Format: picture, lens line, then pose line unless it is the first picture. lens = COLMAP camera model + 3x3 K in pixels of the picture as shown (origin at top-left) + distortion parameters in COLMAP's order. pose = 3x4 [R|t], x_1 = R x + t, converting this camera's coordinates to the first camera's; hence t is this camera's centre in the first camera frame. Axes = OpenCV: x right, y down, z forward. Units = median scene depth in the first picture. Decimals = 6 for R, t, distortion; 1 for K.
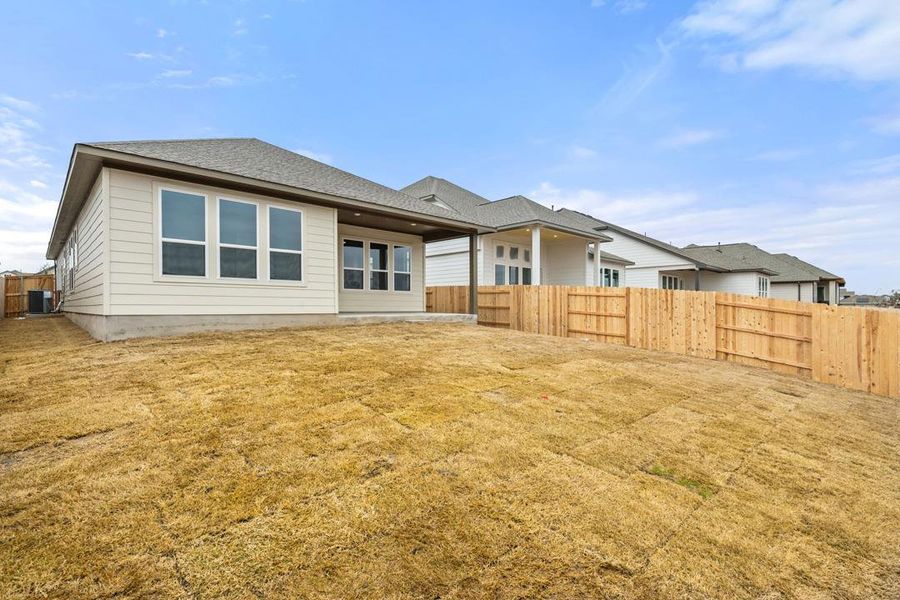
lens RADIAL K [[410.9, 0, 450.7], [0, 410.9, 309.6], [0, 0, 1]] dist [-0.001951, -0.000598]
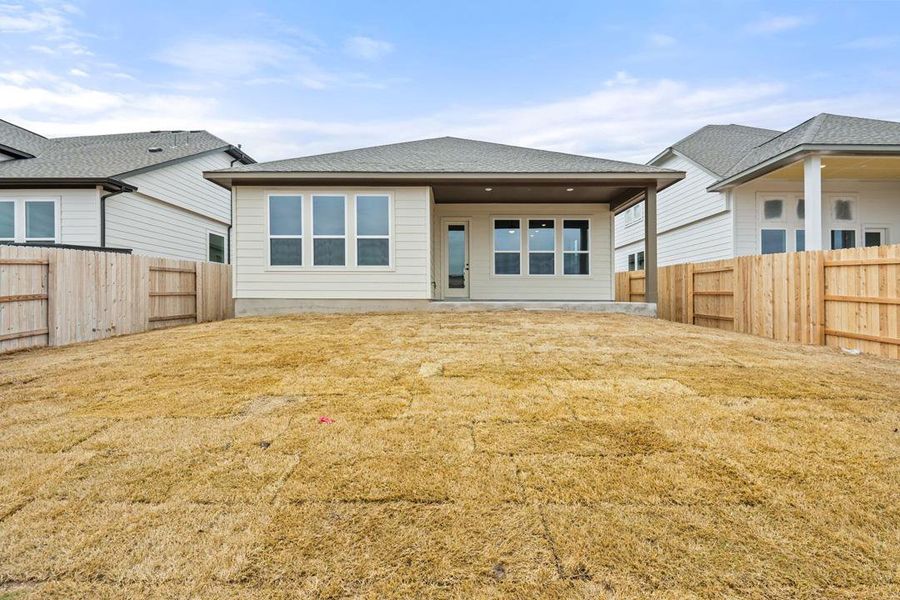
lens RADIAL K [[440.2, 0, 464.0], [0, 440.2, 301.6], [0, 0, 1]] dist [0.002005, -0.000028]
pose [[0.721582, -0.003547, -0.692320, 0.465152], [-0.005015, 0.999934, -0.010351, 0.024742], [0.692310, 0.010941, 0.721517, 0.337407]]
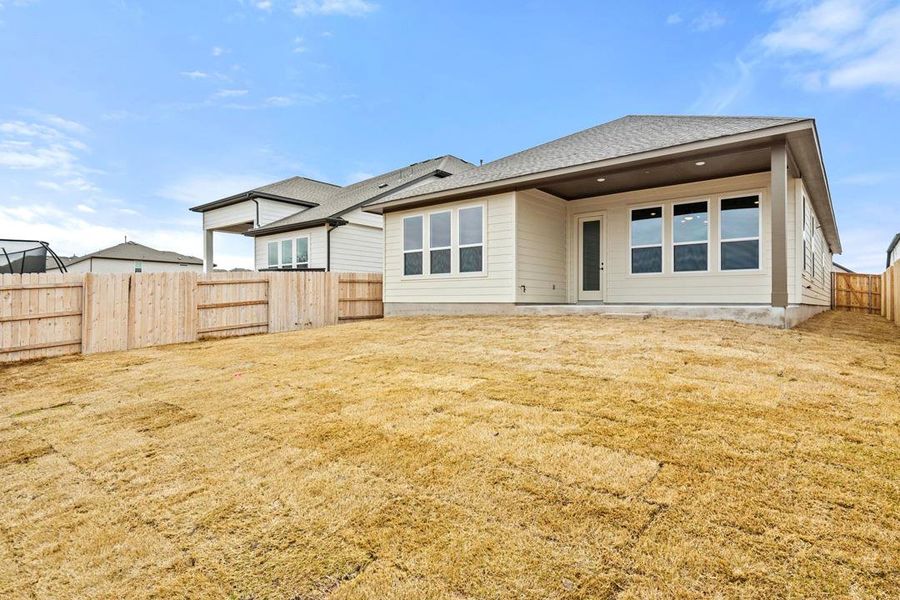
lens RADIAL K [[524.5, 0, 450.0], [0, 524.5, 300.0], [0, 0, 1]] dist [0.004359, -0.000002]
pose [[0.087063, -0.014193, -0.996102, 0.896683], [-0.011648, 0.999816, -0.015264, 0.023027], [0.996135, 0.012931, 0.086881, 0.746991]]
